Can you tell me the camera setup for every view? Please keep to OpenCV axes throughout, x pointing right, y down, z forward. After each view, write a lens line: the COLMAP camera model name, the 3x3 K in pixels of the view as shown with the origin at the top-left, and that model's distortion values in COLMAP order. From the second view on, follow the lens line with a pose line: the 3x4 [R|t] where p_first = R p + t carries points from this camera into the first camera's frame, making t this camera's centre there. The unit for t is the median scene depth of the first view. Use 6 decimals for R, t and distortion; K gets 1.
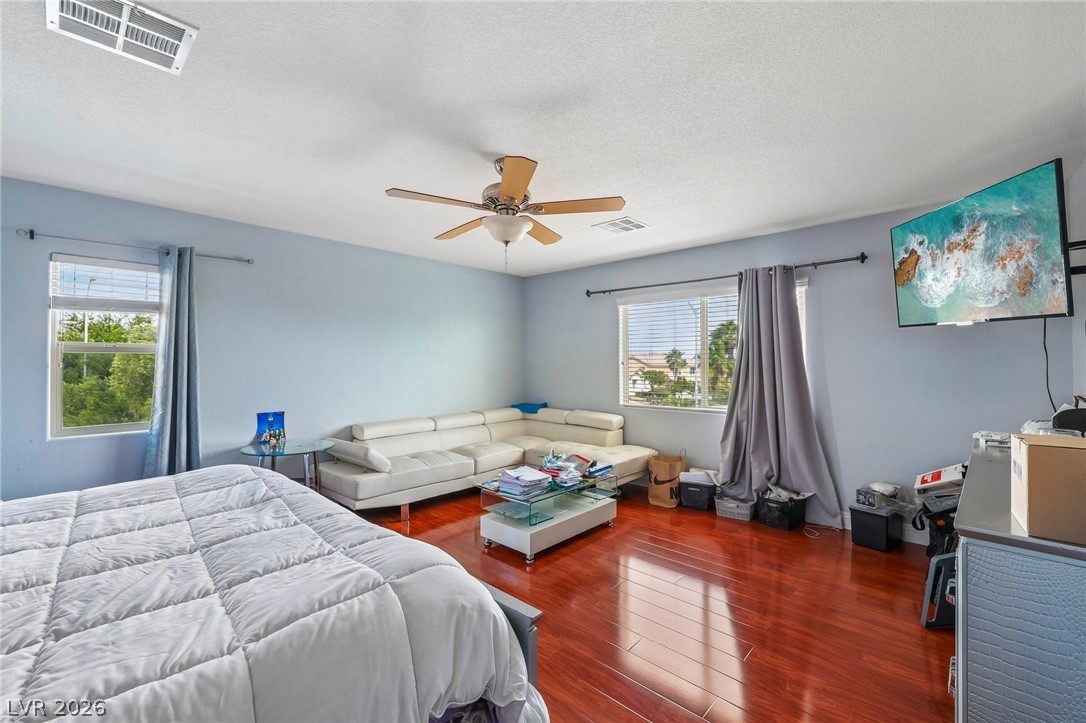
lens RADIAL K [[455.0, 0, 540.0], [0, 455.0, 357.7], [0, 0, 1]] dist [0.000009, 0.000515]
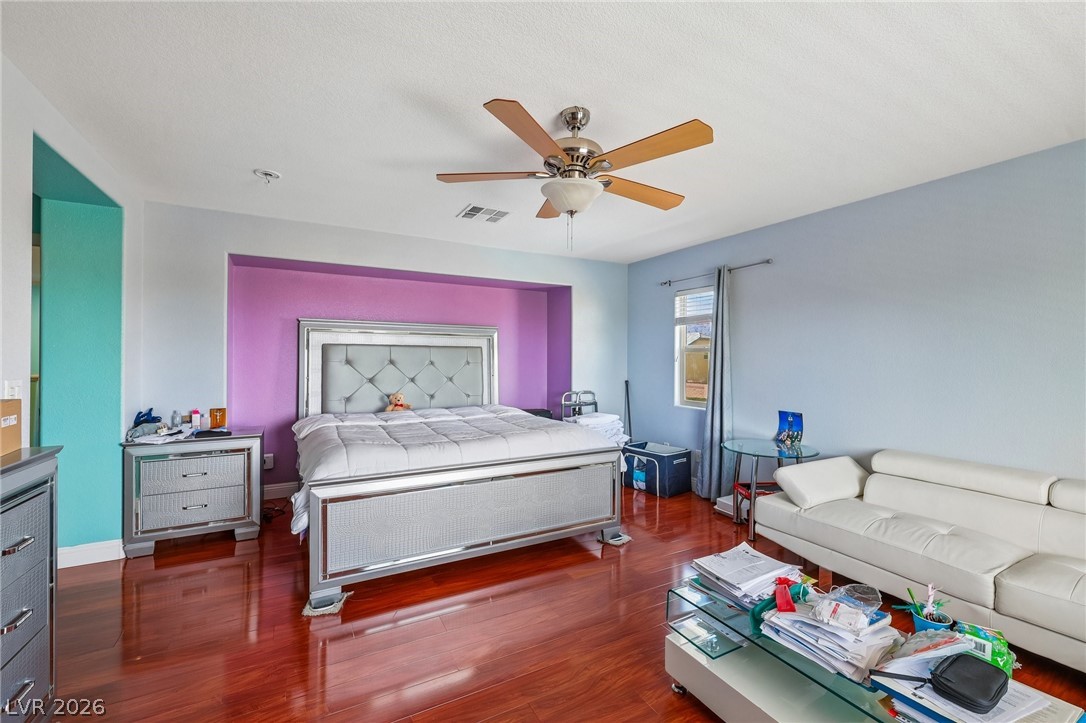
lens RADIAL K [[455.0, 0, 540.0], [0, 455.0, 357.7], [0, 0, 1]] dist [0.000009, 0.000515]
pose [[-0.311334, -0.003190, -0.950295, 0.489026], [-0.001299, 0.999995, -0.002931, 0.009701], [0.950300, 0.000322, -0.311336, 0.809782]]
